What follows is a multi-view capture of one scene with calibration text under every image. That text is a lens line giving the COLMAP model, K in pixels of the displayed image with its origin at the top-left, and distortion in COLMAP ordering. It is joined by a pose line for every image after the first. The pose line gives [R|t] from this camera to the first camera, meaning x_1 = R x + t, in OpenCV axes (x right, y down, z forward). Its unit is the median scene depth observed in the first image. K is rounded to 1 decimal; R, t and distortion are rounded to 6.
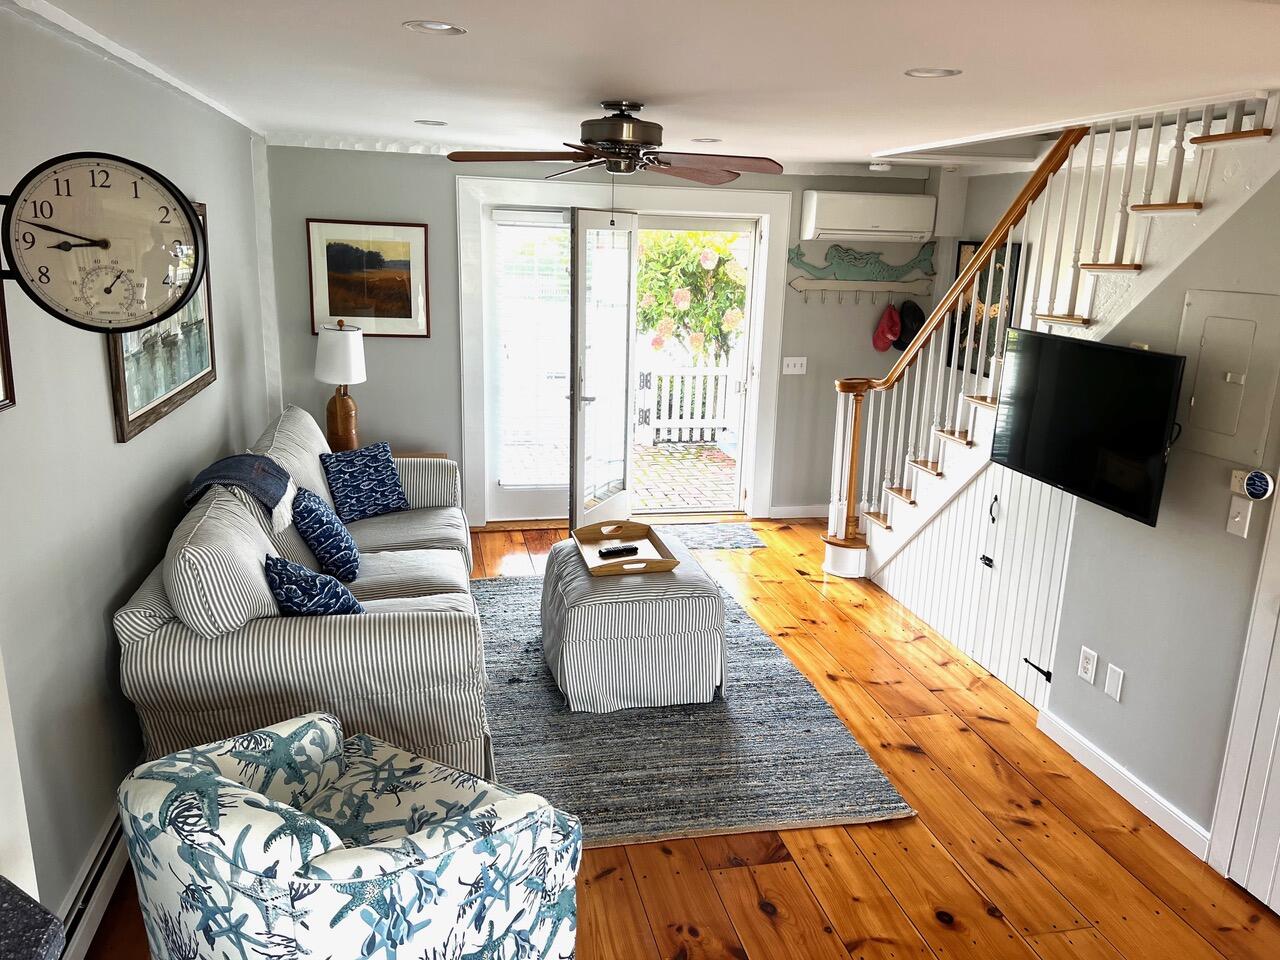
lens RADIAL K [[967.7, 0, 640.0], [0, 967.7, 480.0], [0, 0, 1]] dist [0.094556, -0.099940]
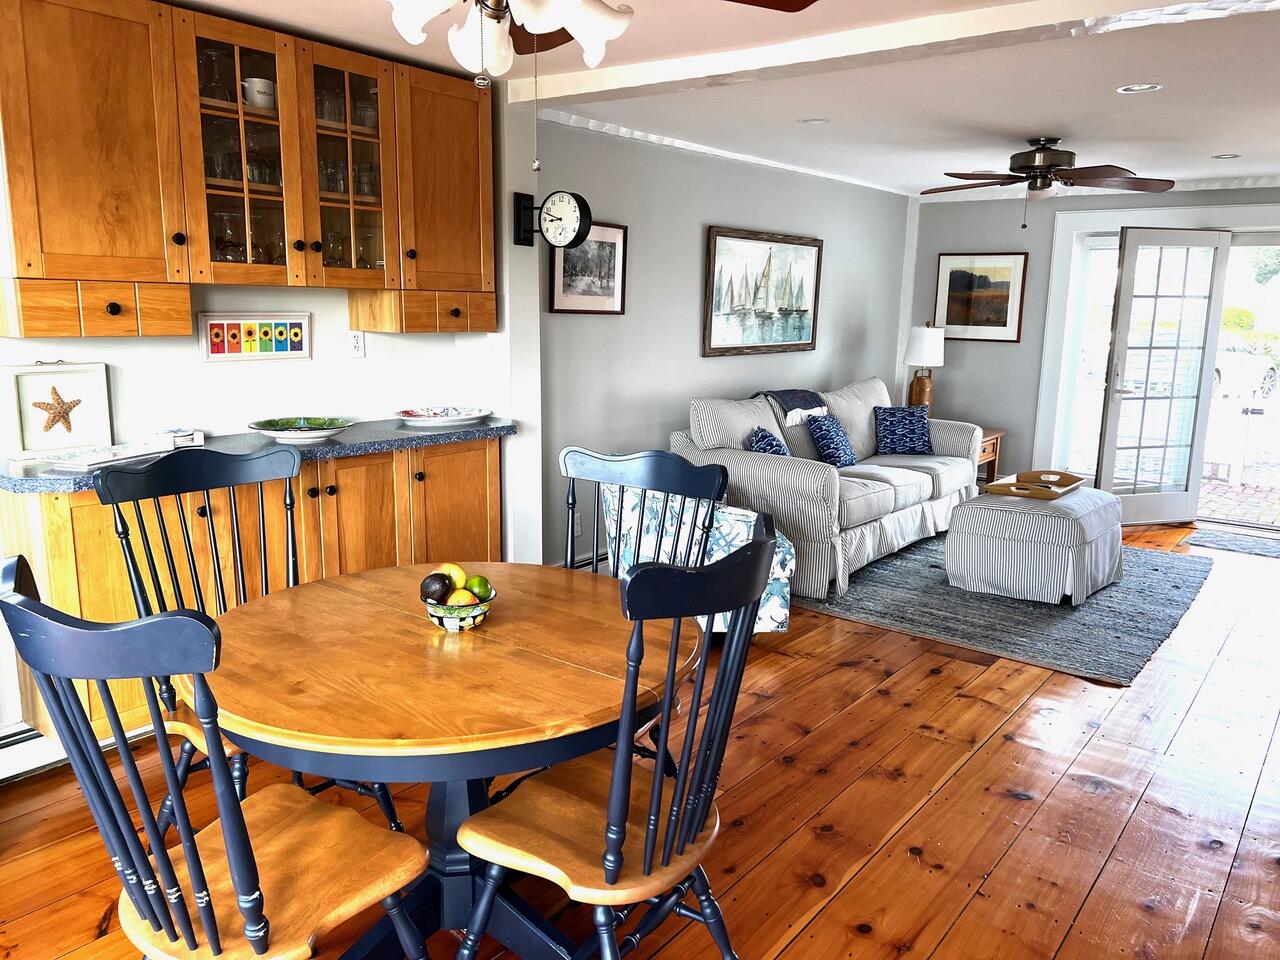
lens RADIAL K [[967.7, 0, 640.0], [0, 967.7, 480.0], [0, 0, 1]] dist [0.094556, -0.099940]
pose [[0.642053, 0.121457, -0.756978, 0.478893], [-0.182953, 0.983118, 0.002564, 0.121140], [0.744511, 0.136845, 0.653435, -0.169529]]
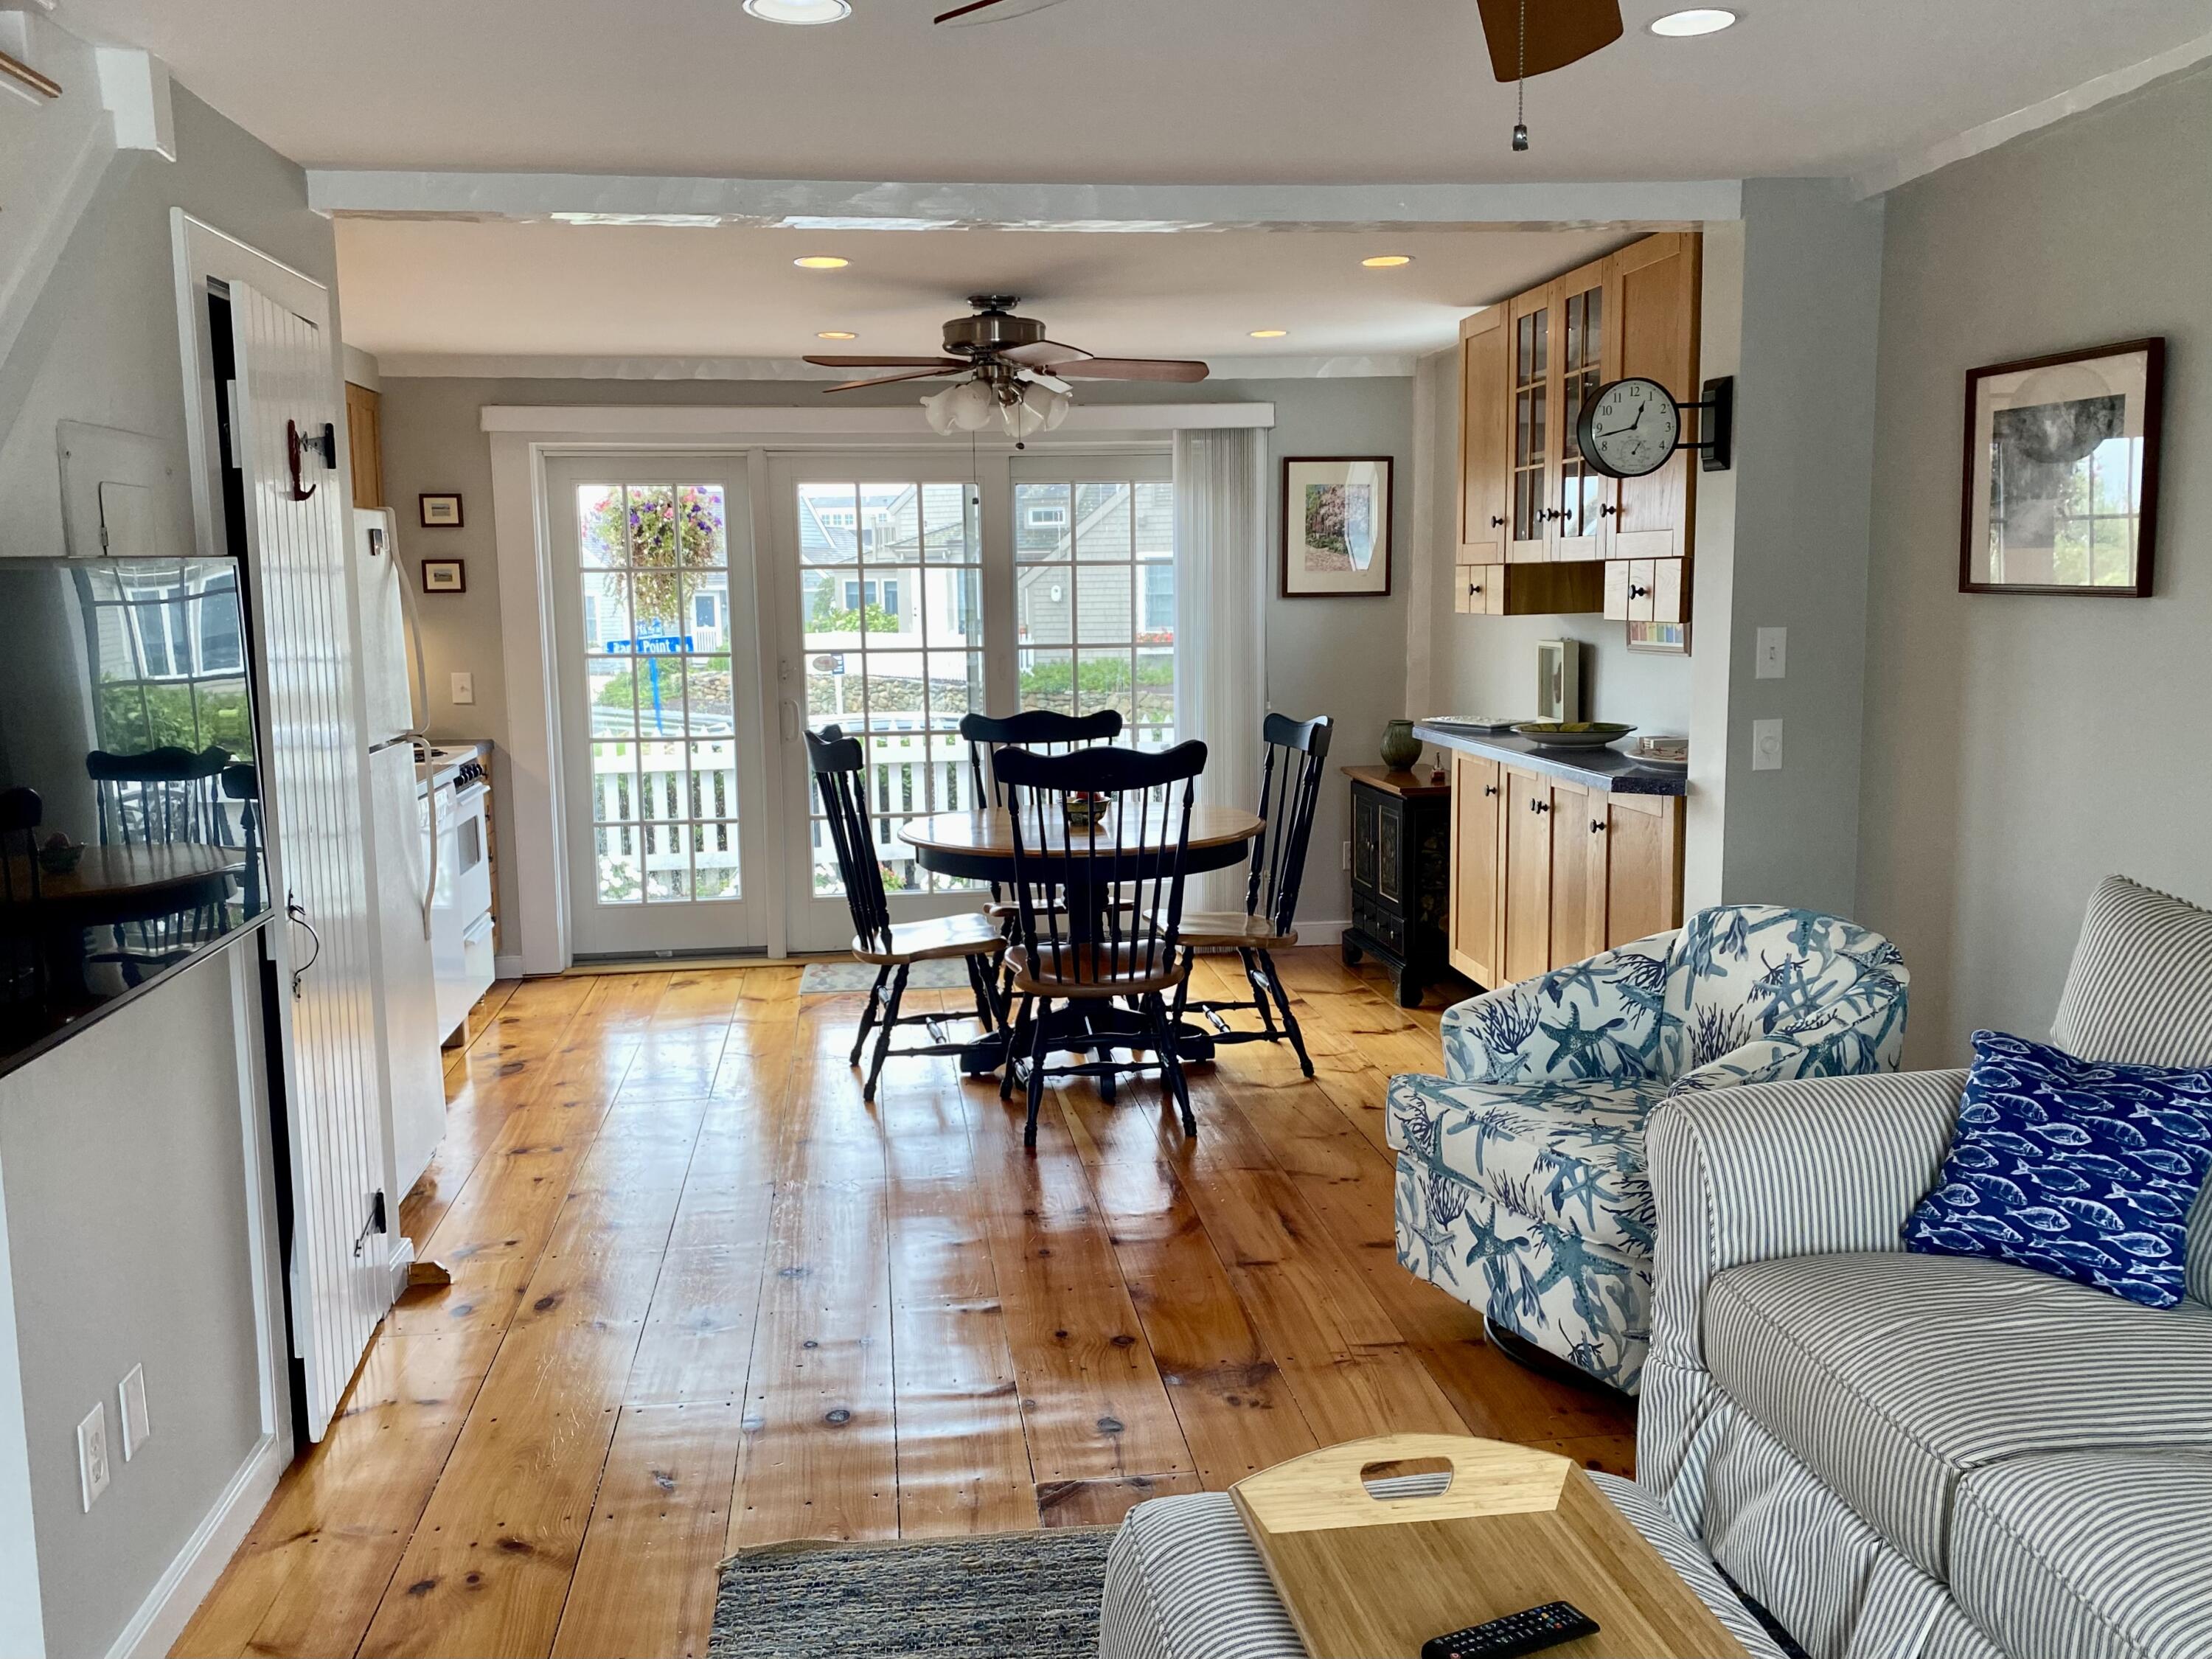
lens RADIAL K [[1839.6, 0, 1109.9], [0, 1839.6, 833.7], [0, 0, 1]] dist [0.000688, -0.003275]
pose [[-0.996101, -0.028371, 0.083534, 0.022588], [0.004735, 0.928320, 0.371752, -0.182132], [-0.088093, 0.370698, -0.924566, 1.014603]]
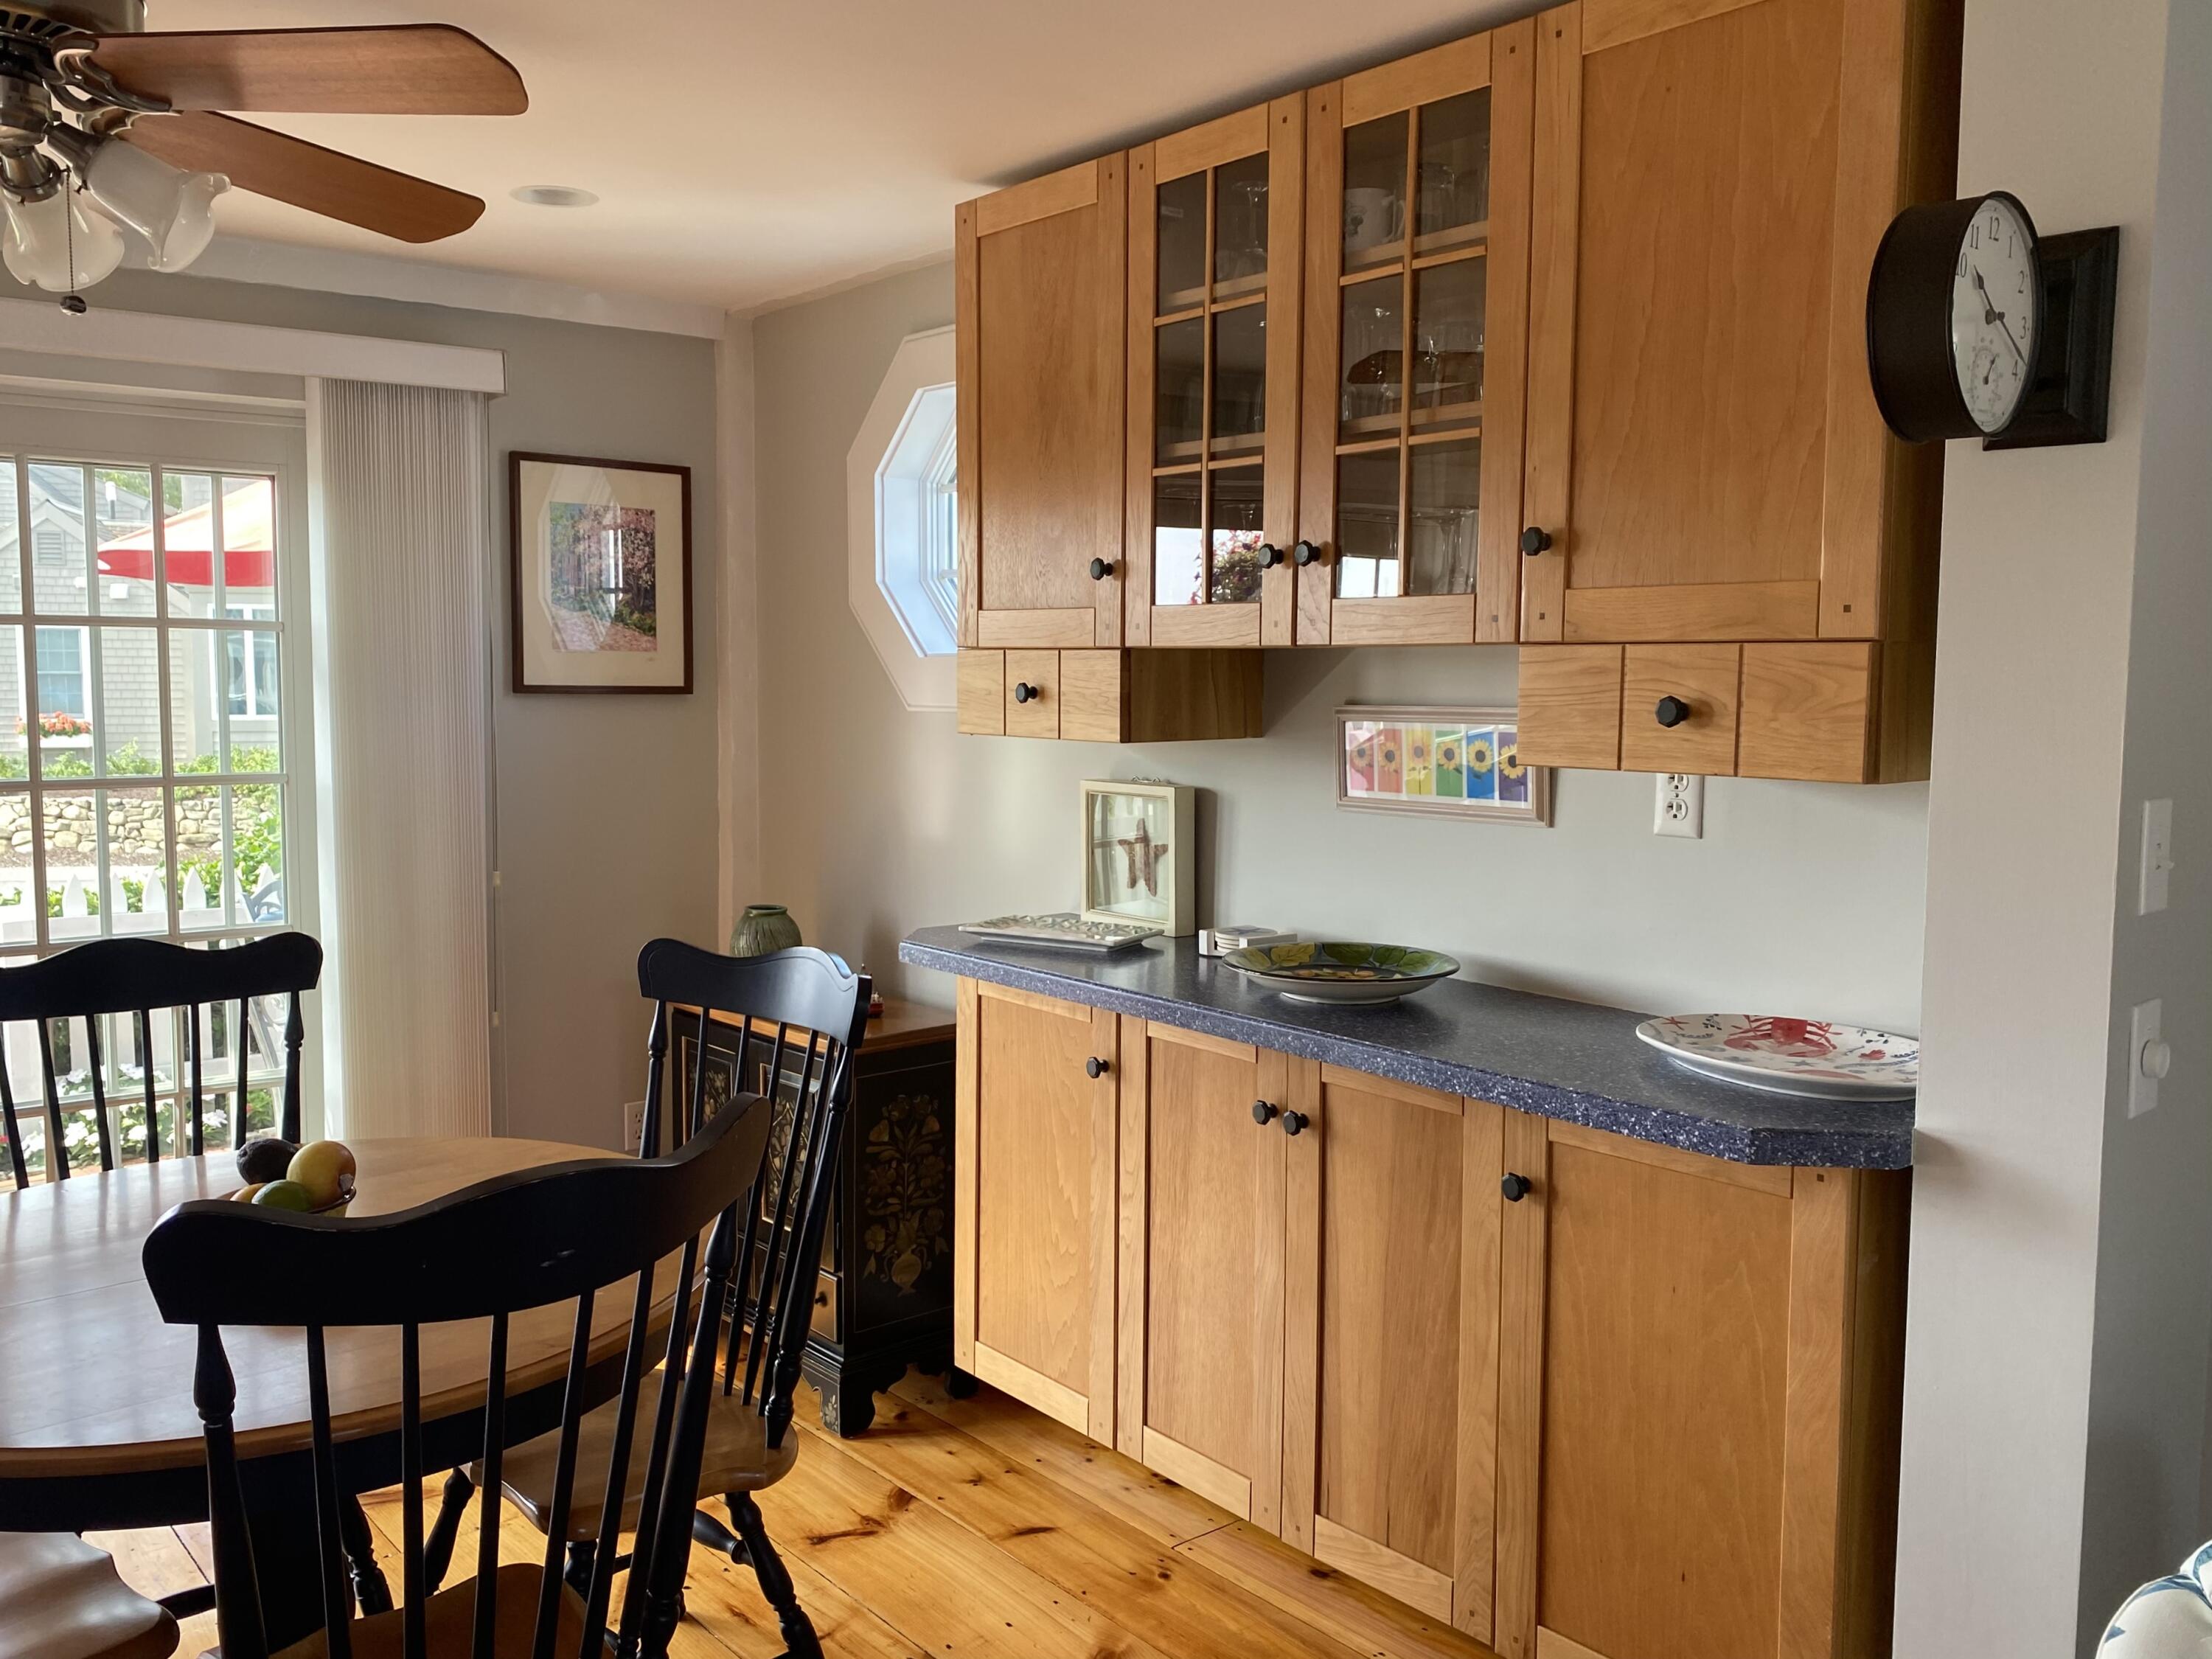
lens RADIAL K [[1812.4, 0, 1093.0], [0, 1812.4, 830.0], [0, 0, 1]] dist [0.065713, -0.107424]
pose [[-0.890790, 0.004779, -0.454389, 0.147687], [-0.142296, 0.946720, 0.288916, -0.042271], [0.431560, 0.322022, -0.842649, 0.457006]]
